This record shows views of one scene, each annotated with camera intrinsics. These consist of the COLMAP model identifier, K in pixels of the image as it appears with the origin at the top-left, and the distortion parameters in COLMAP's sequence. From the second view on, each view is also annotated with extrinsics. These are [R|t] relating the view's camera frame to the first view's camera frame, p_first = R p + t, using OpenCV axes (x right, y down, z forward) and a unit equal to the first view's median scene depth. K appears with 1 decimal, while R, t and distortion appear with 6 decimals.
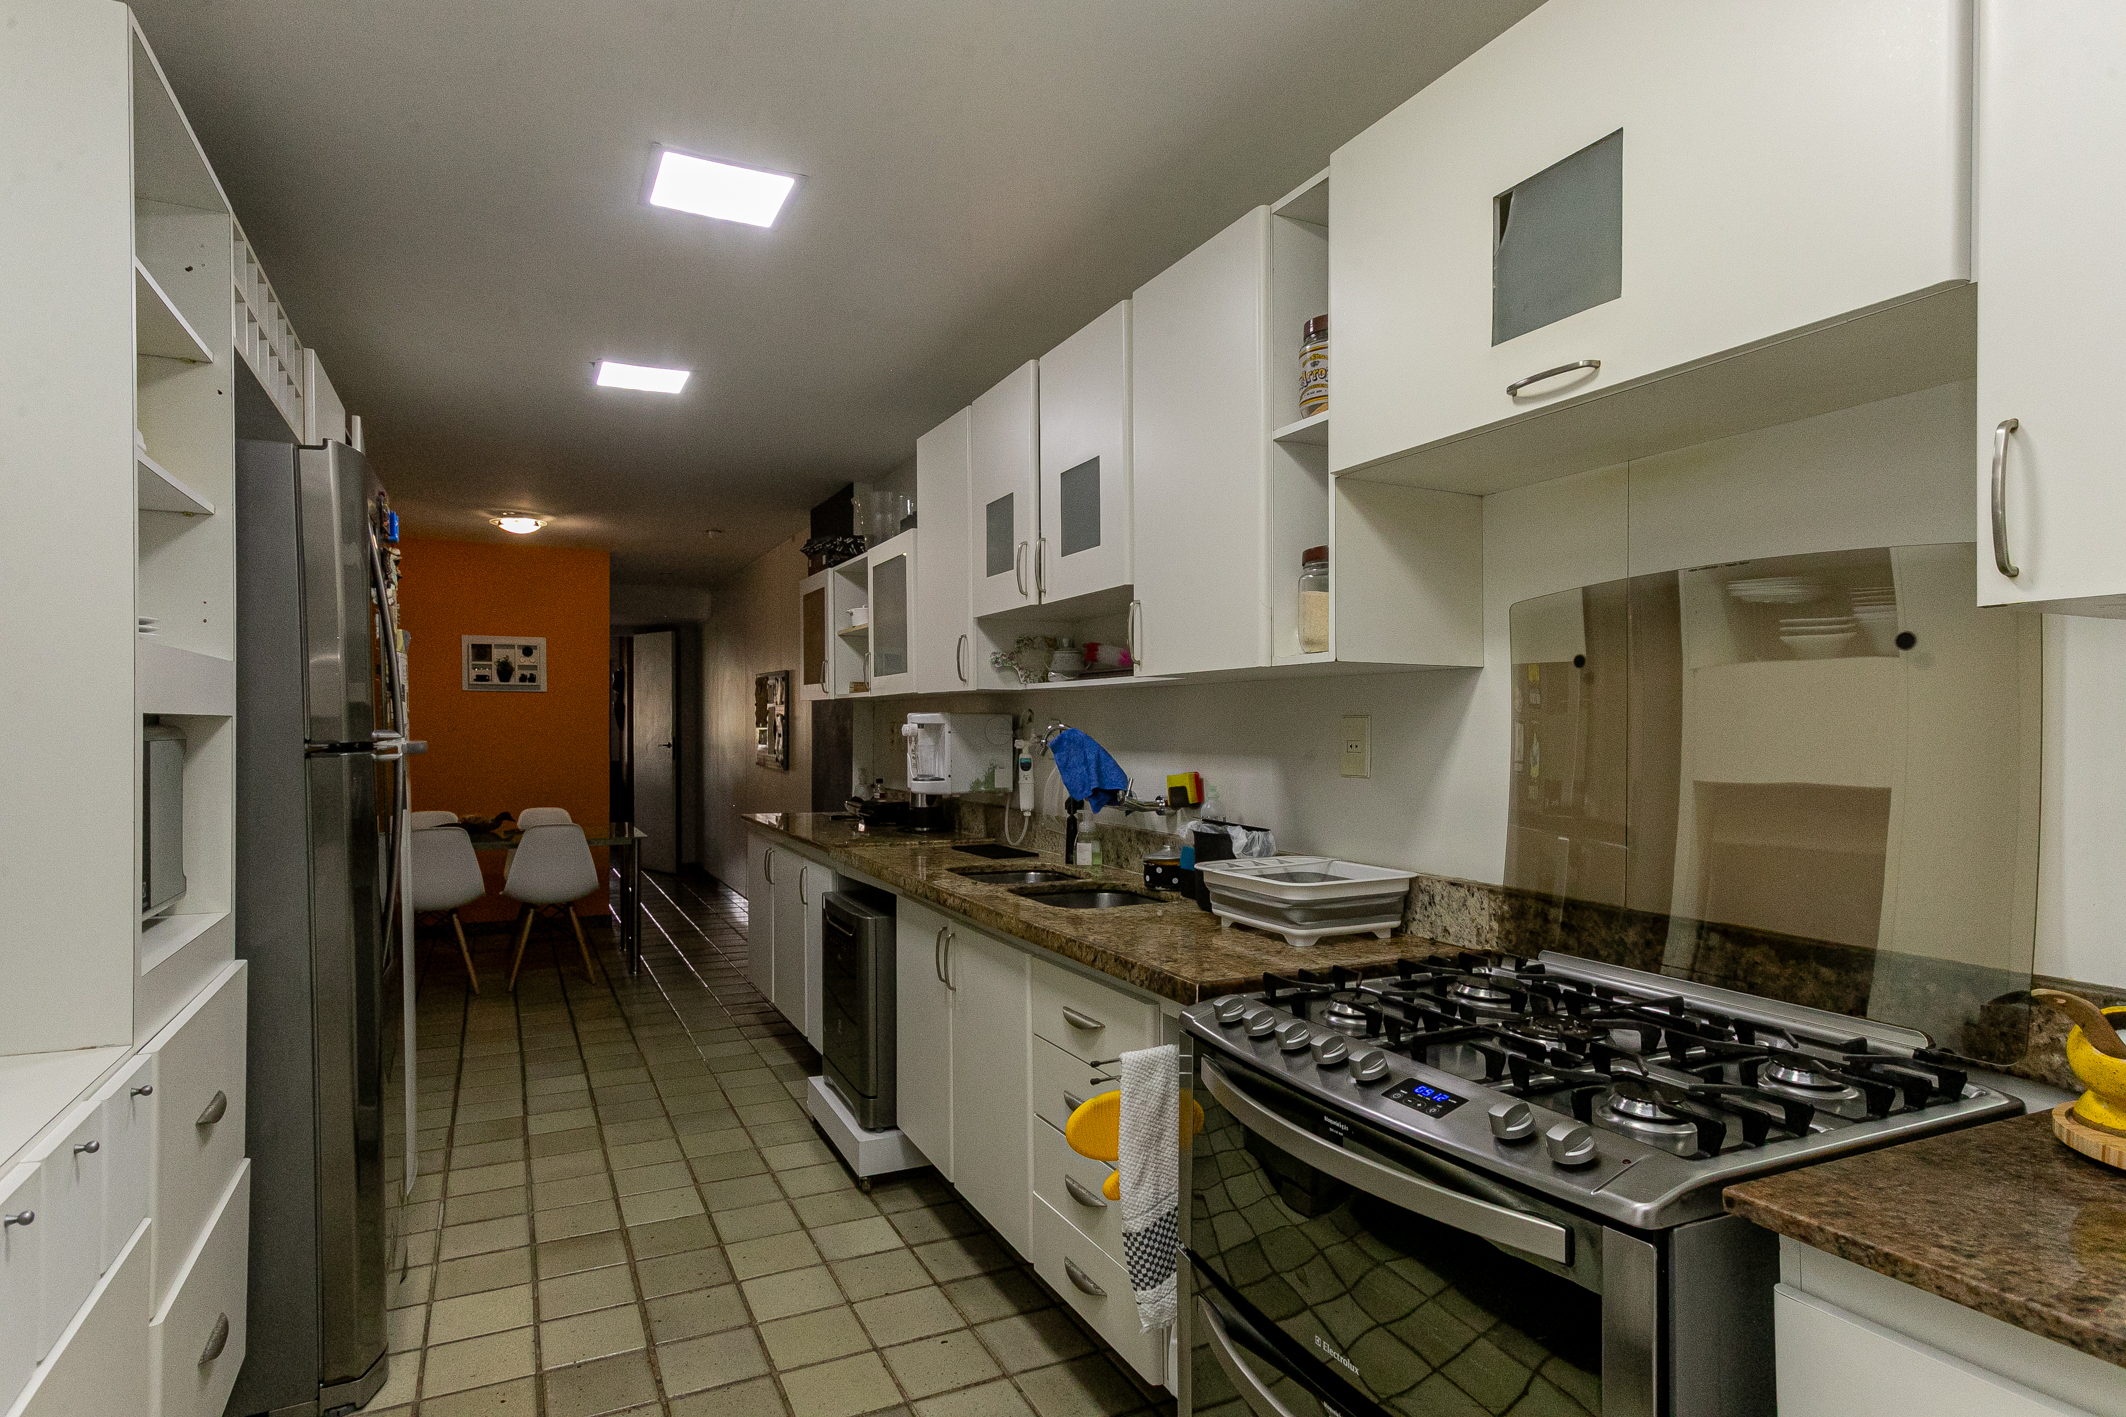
lens RADIAL K [[1148.4, 0, 1064.7], [0, 1148.4, 722.3], [0, 0, 1]] dist [0.002471, 0.000157]
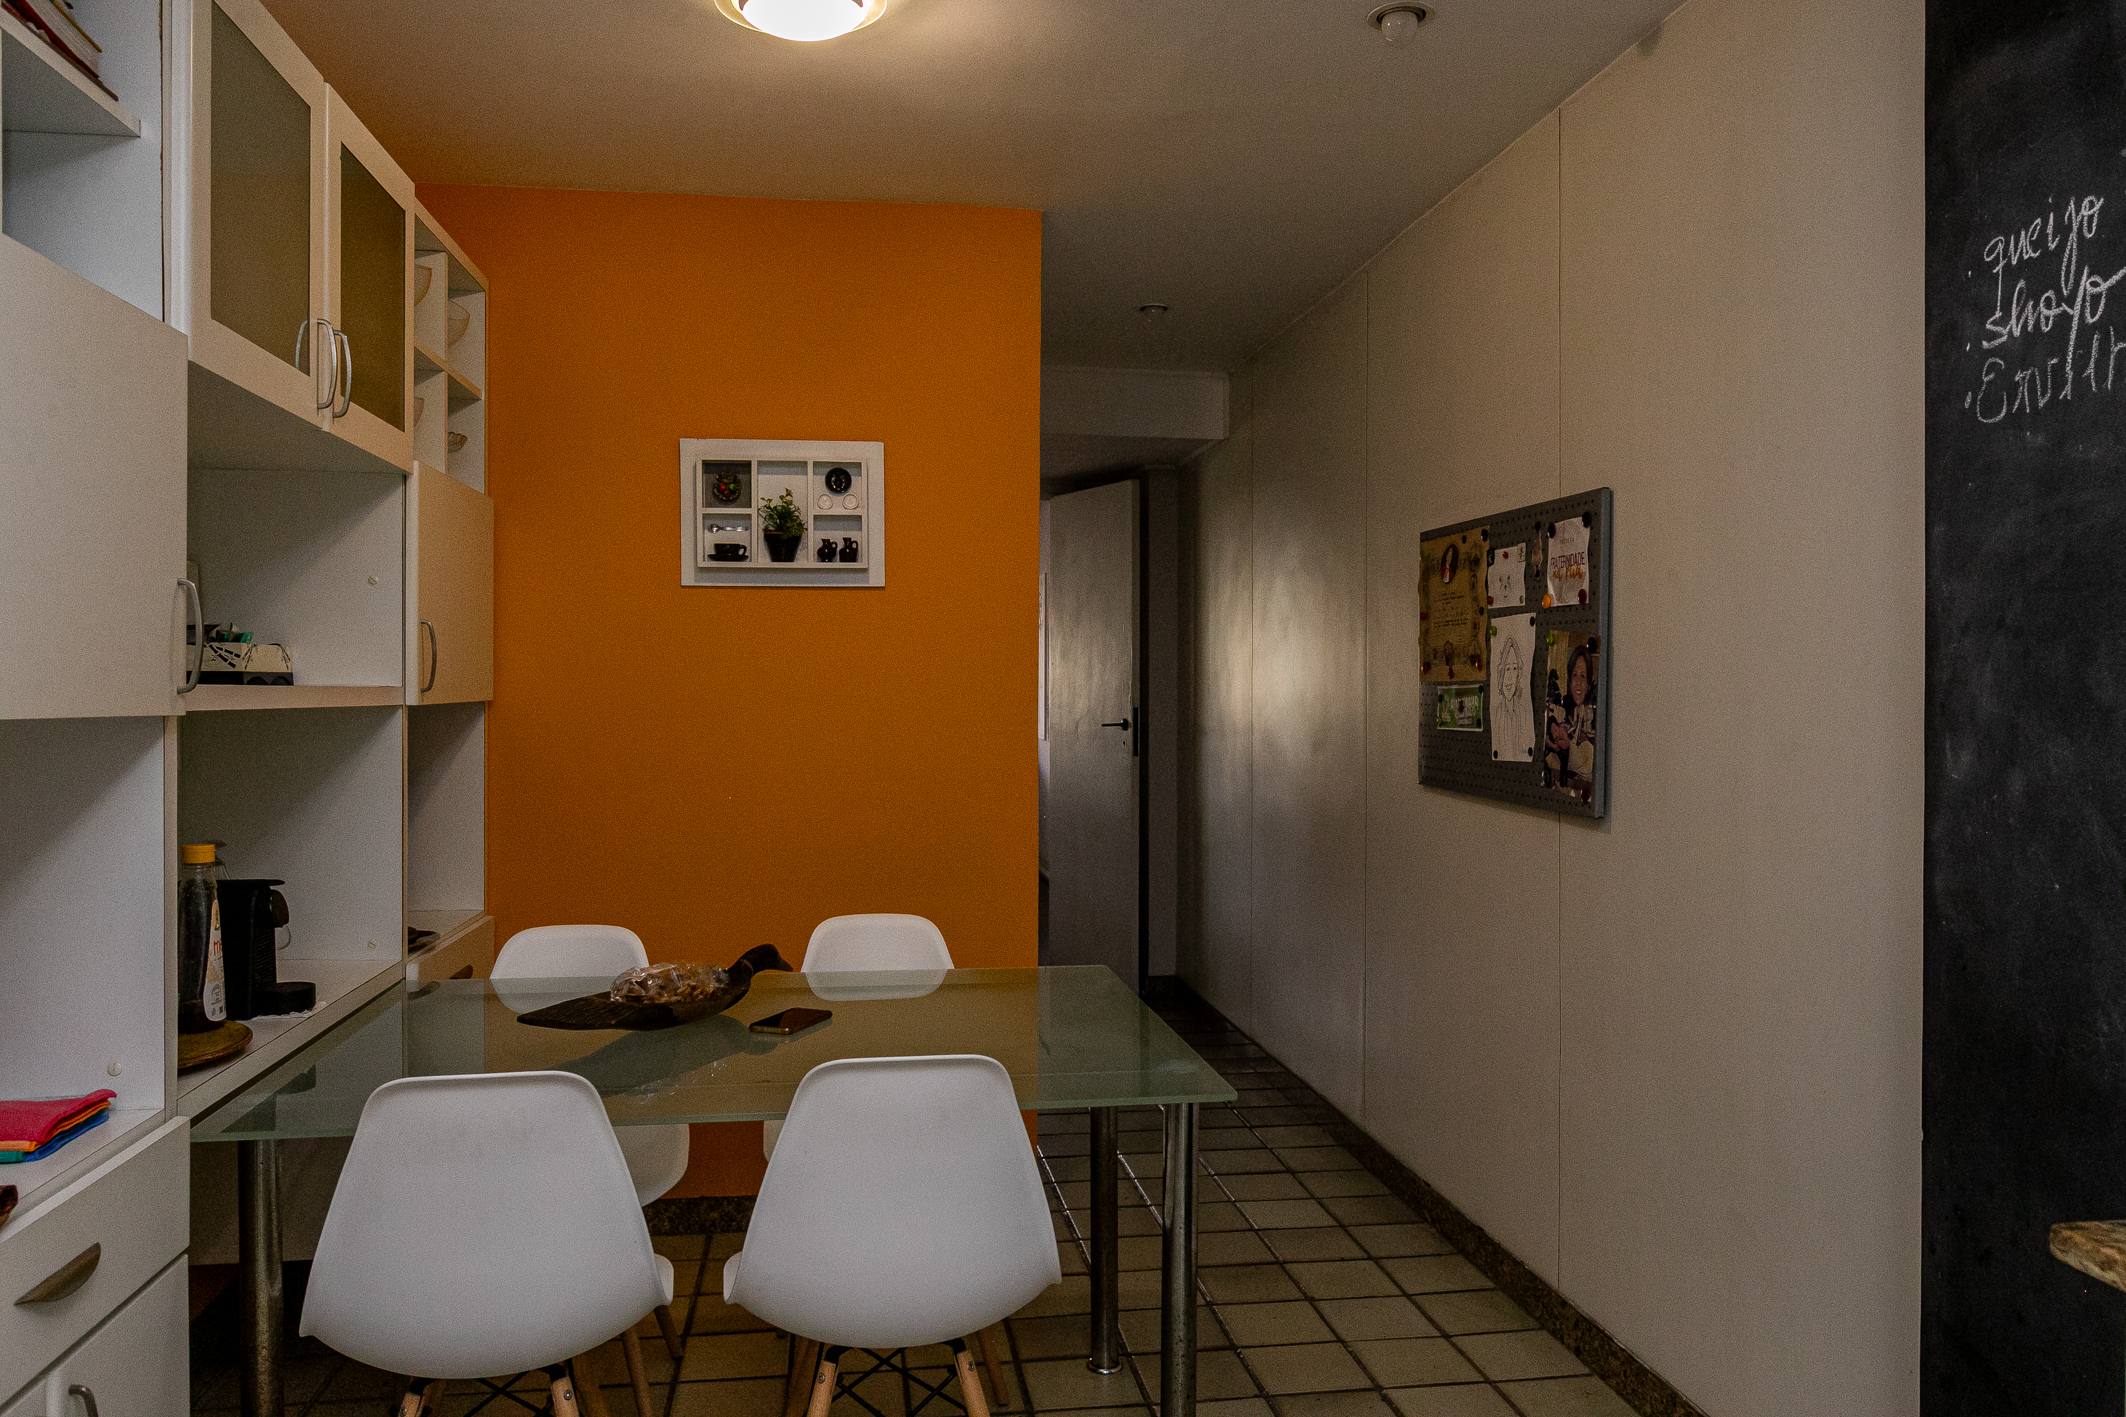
lens RADIAL K [[1773.2, 0, 1064.3], [0, 1773.2, 704.5], [0, 0, 1]] dist [-0.002185, -0.000272]
pose [[0.947350, 0.006646, -0.320131, -0.214350], [-0.002946, 0.999923, 0.012040, 0.004186], [0.320186, -0.010463, 0.947297, 0.480234]]
